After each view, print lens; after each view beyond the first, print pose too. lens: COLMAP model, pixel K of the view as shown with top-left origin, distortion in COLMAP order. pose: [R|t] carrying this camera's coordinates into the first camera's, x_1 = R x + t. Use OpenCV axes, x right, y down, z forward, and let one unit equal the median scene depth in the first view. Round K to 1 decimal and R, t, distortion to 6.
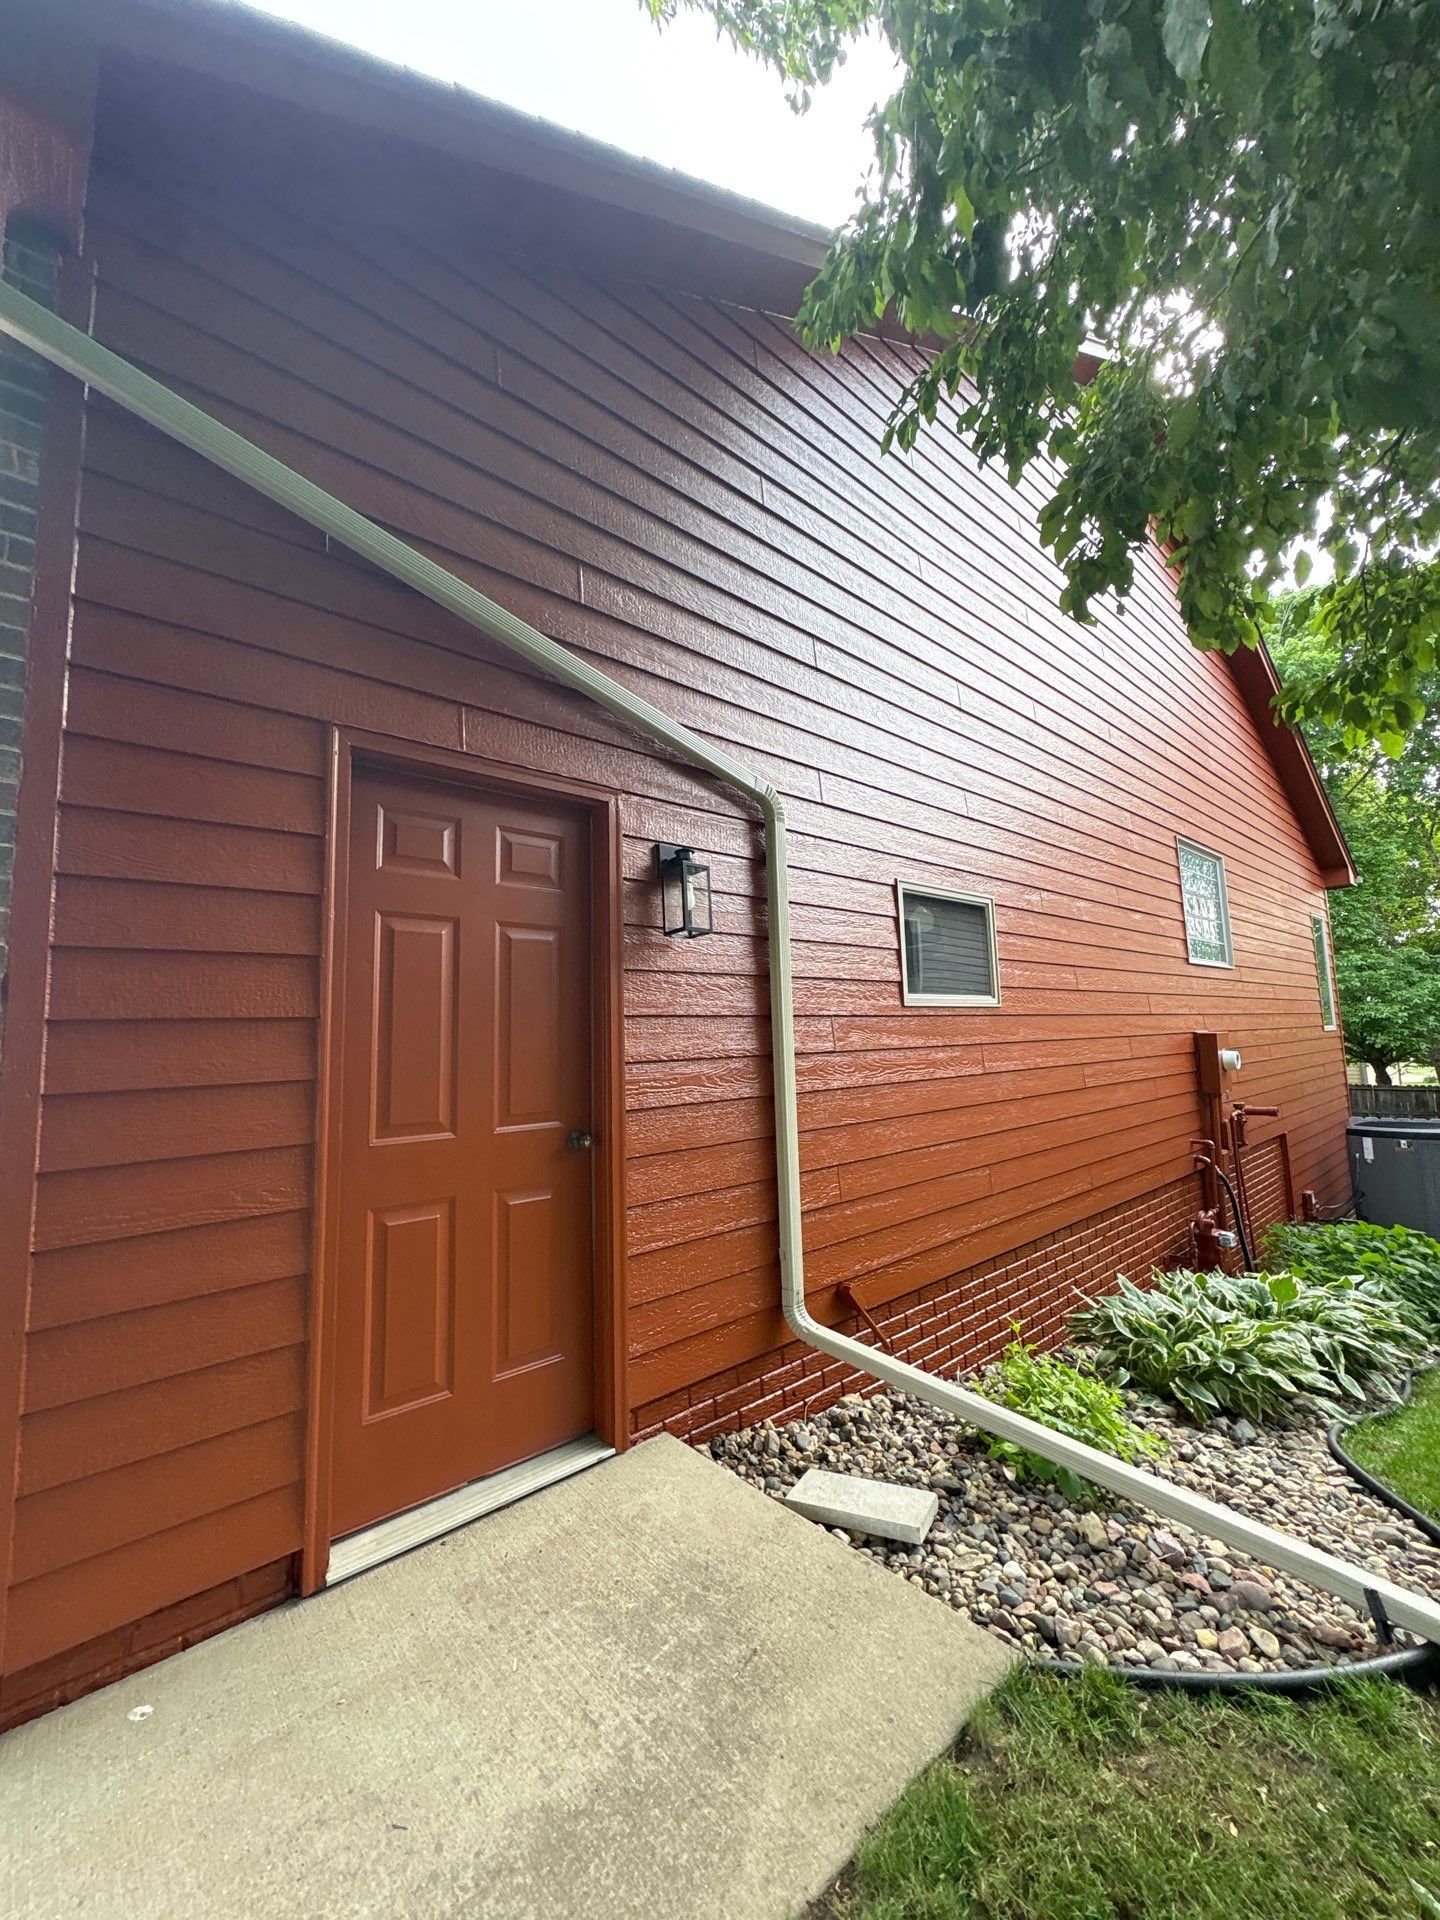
lens RADIAL K [[763.1, 0, 721.4], [0, 763.1, 958.2], [0, 0, 1]] dist [-0.001071, 0.000735]
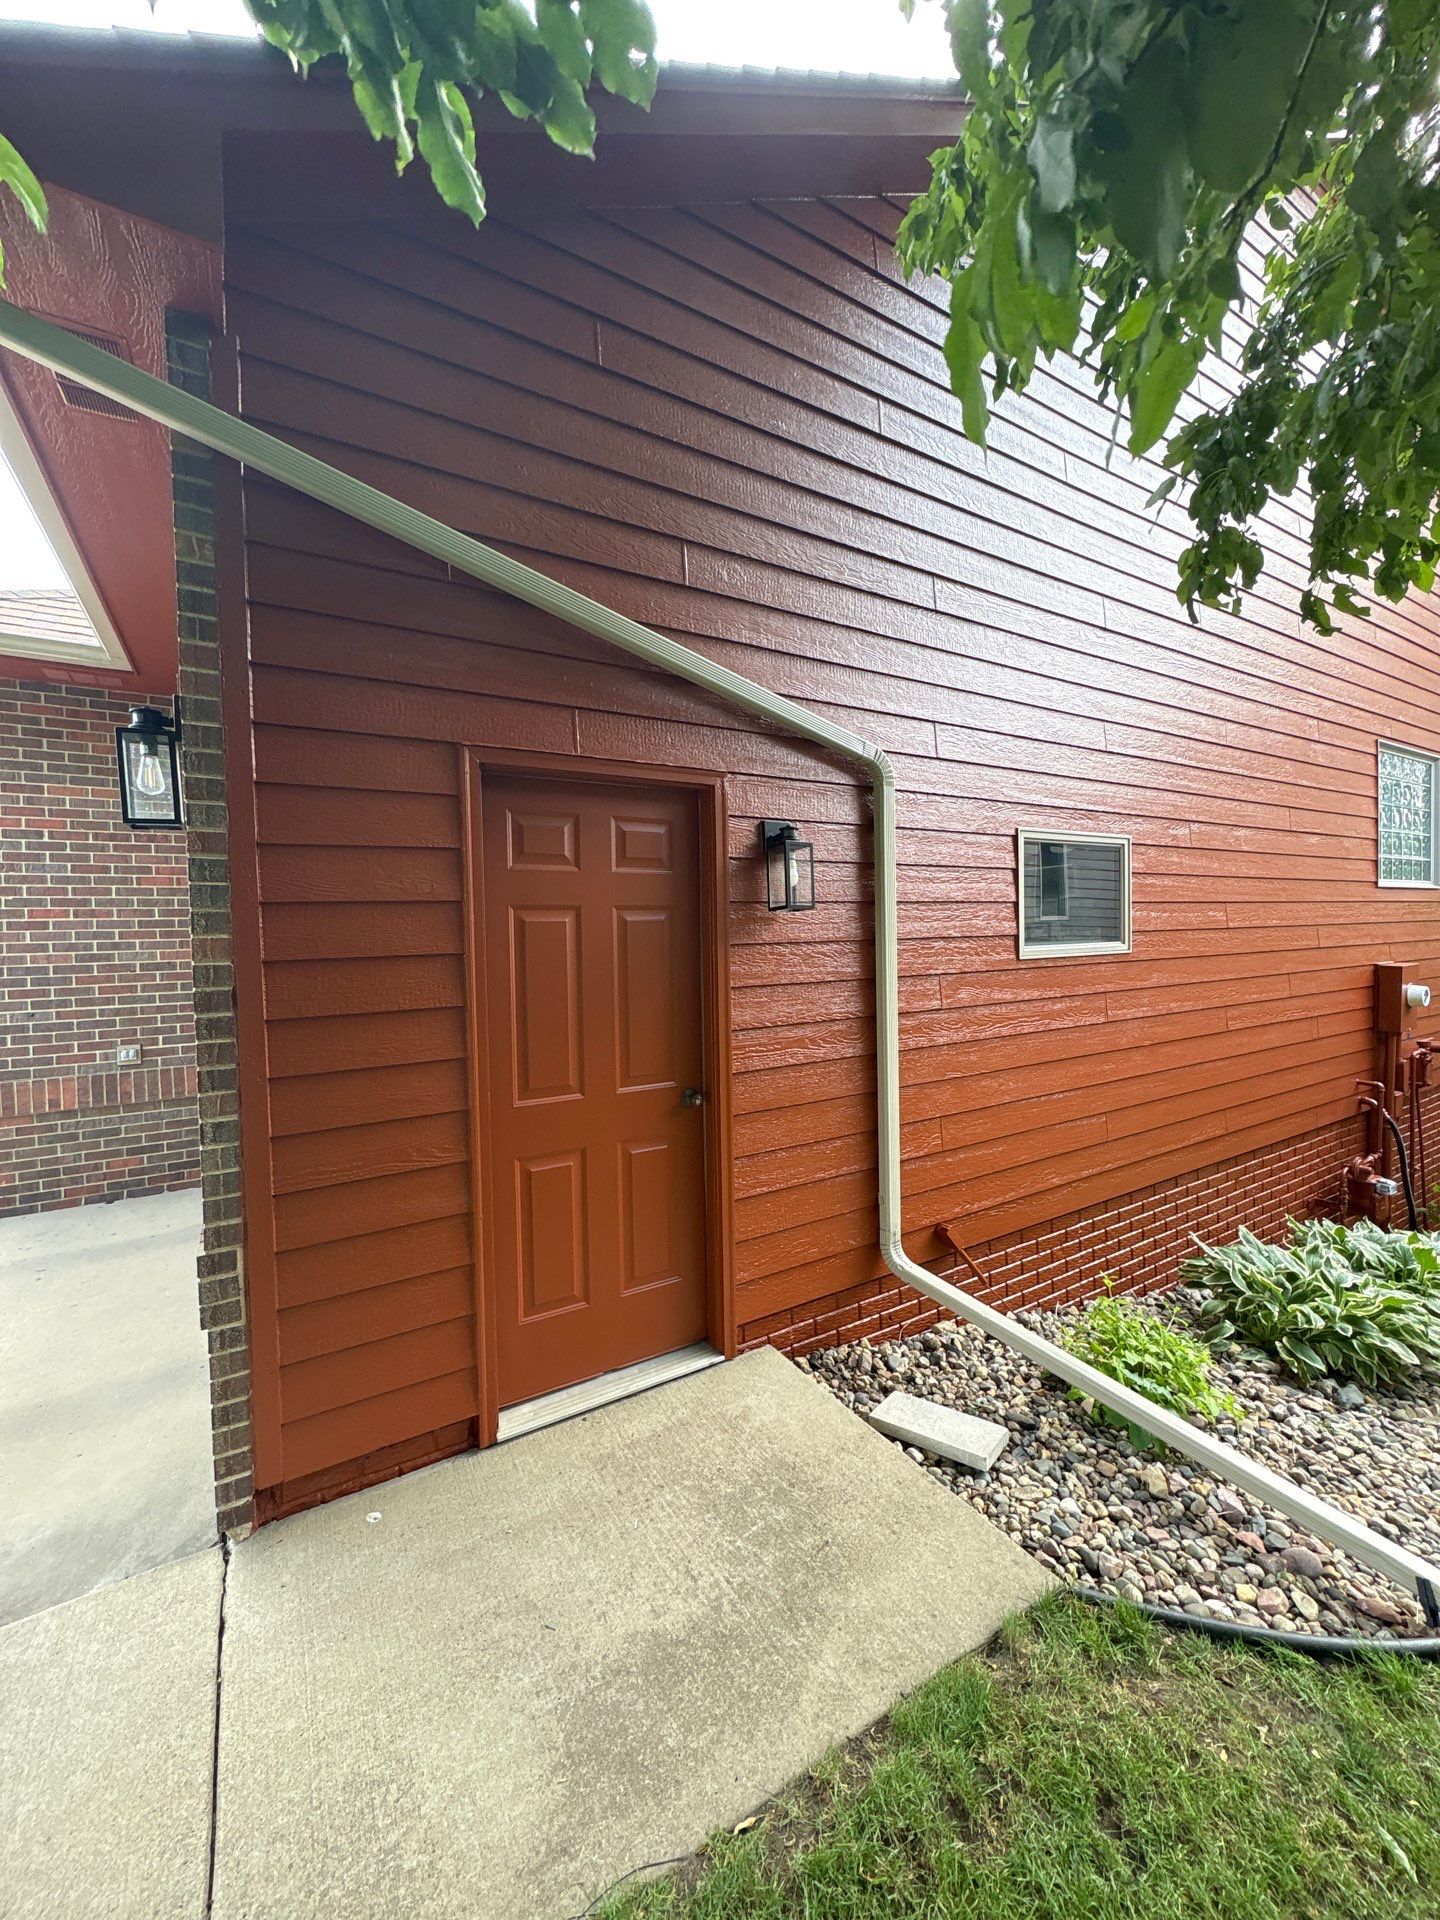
lens RADIAL K [[763.1, 0, 721.0], [0, 763.1, 959.0], [0, 0, 1]] dist [-0.001071, 0.000735]
pose [[0.983254, 0.014936, -0.181627, 0.063037], [0.011367, 0.989669, 0.142921, -0.136966], [0.181885, -0.142592, 0.972926, -0.057697]]
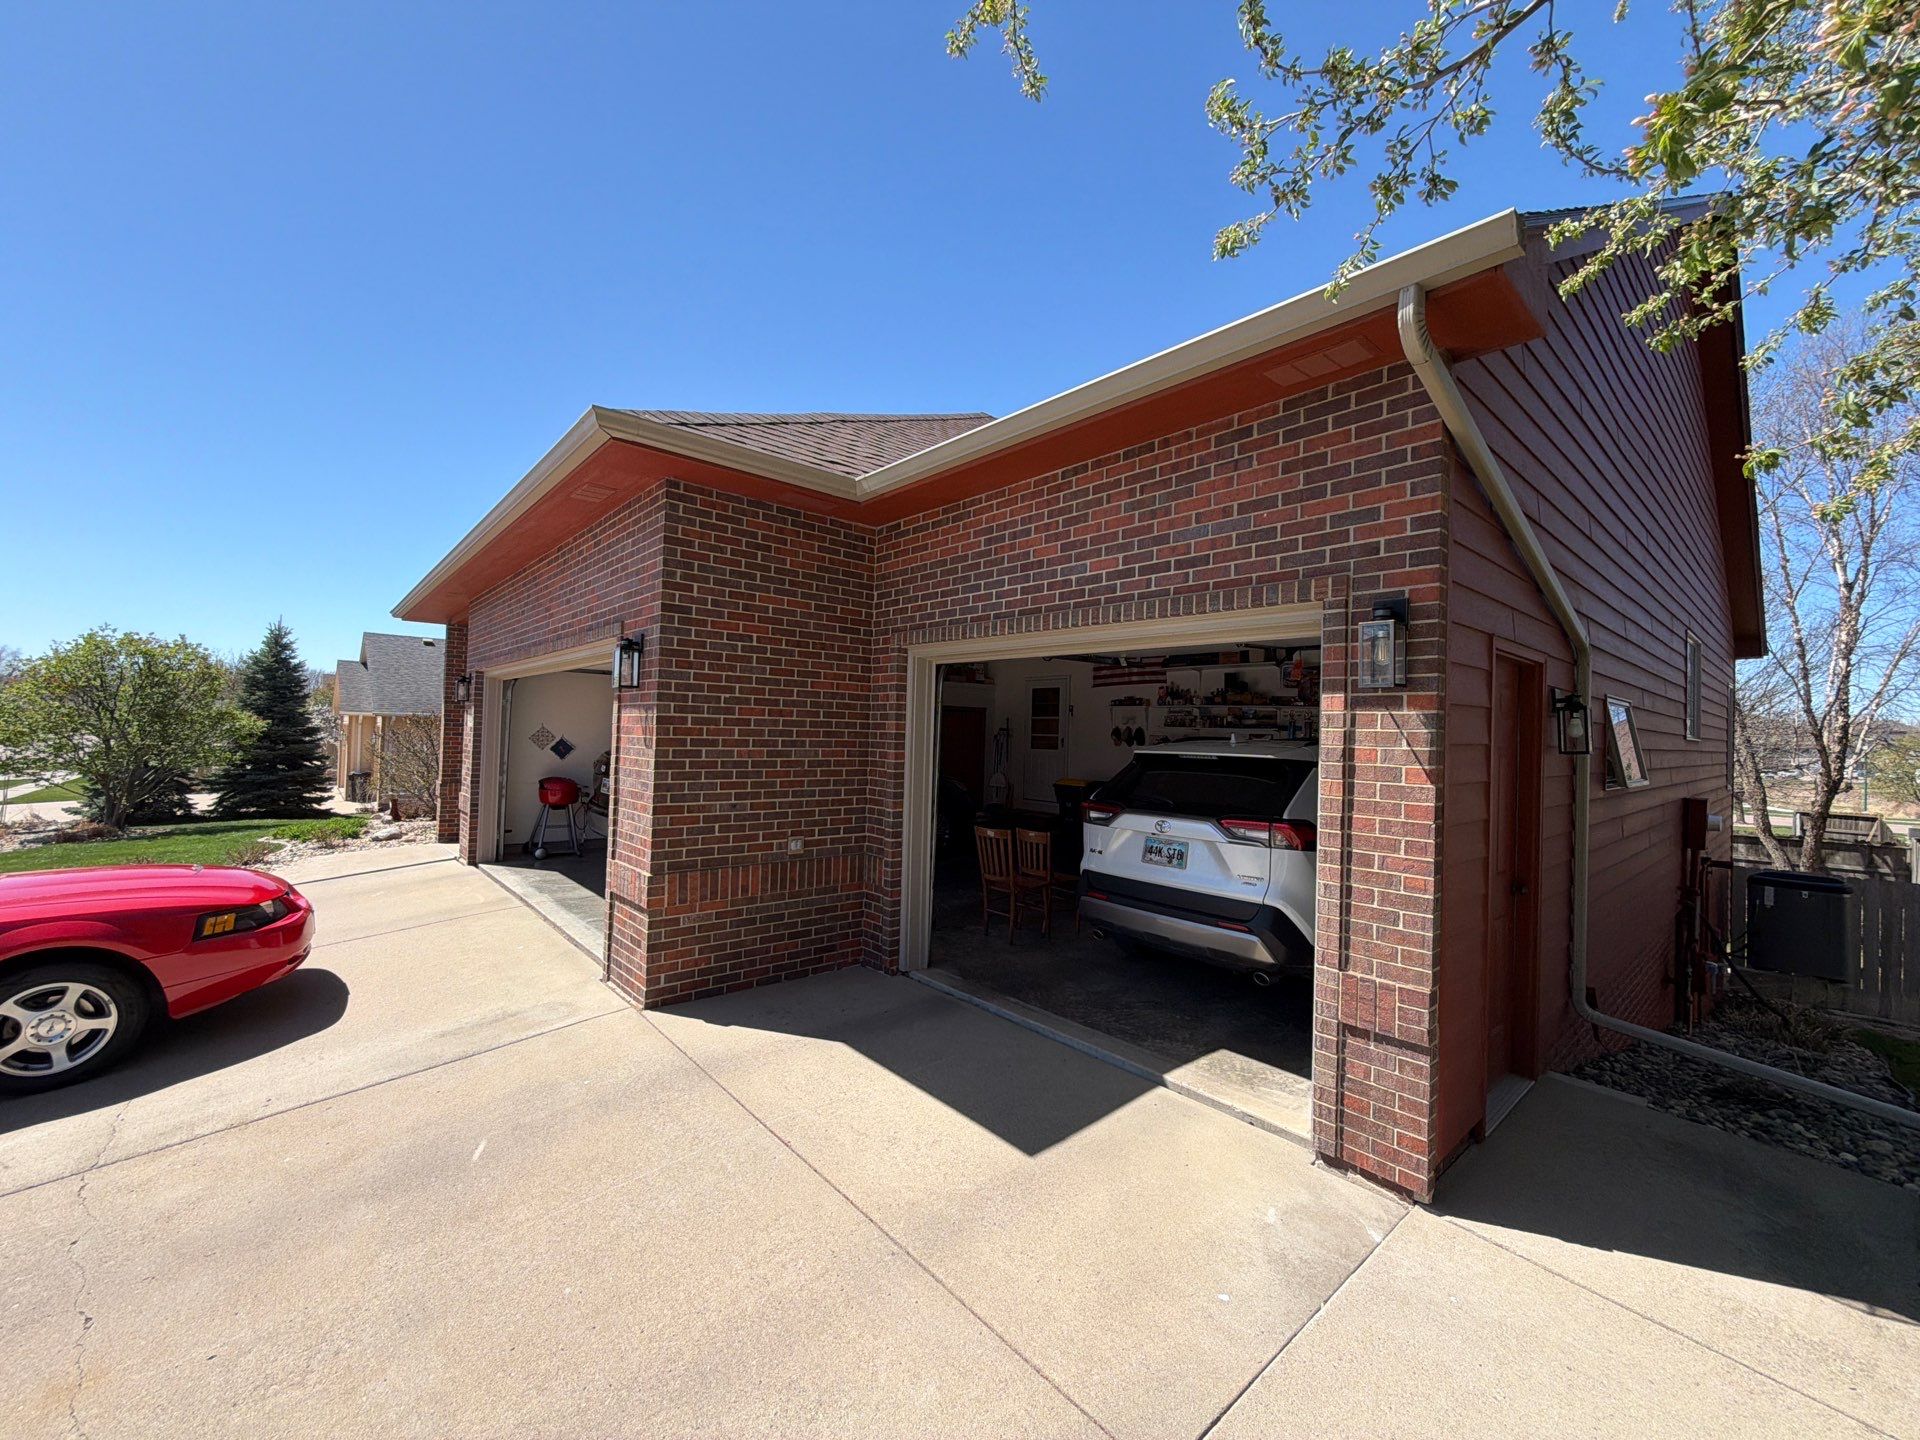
lens RADIAL K [[763.1, 0, 958.4], [0, 763.1, 721.2], [0, 0, 1]] dist [-0.001071, 0.000735]
pose [[0.998405, 0.055875, -0.008026, -1.456046], [-0.054948, 0.994558, 0.088513, -0.185740], [0.012928, -0.087930, 0.996043, -0.566861]]
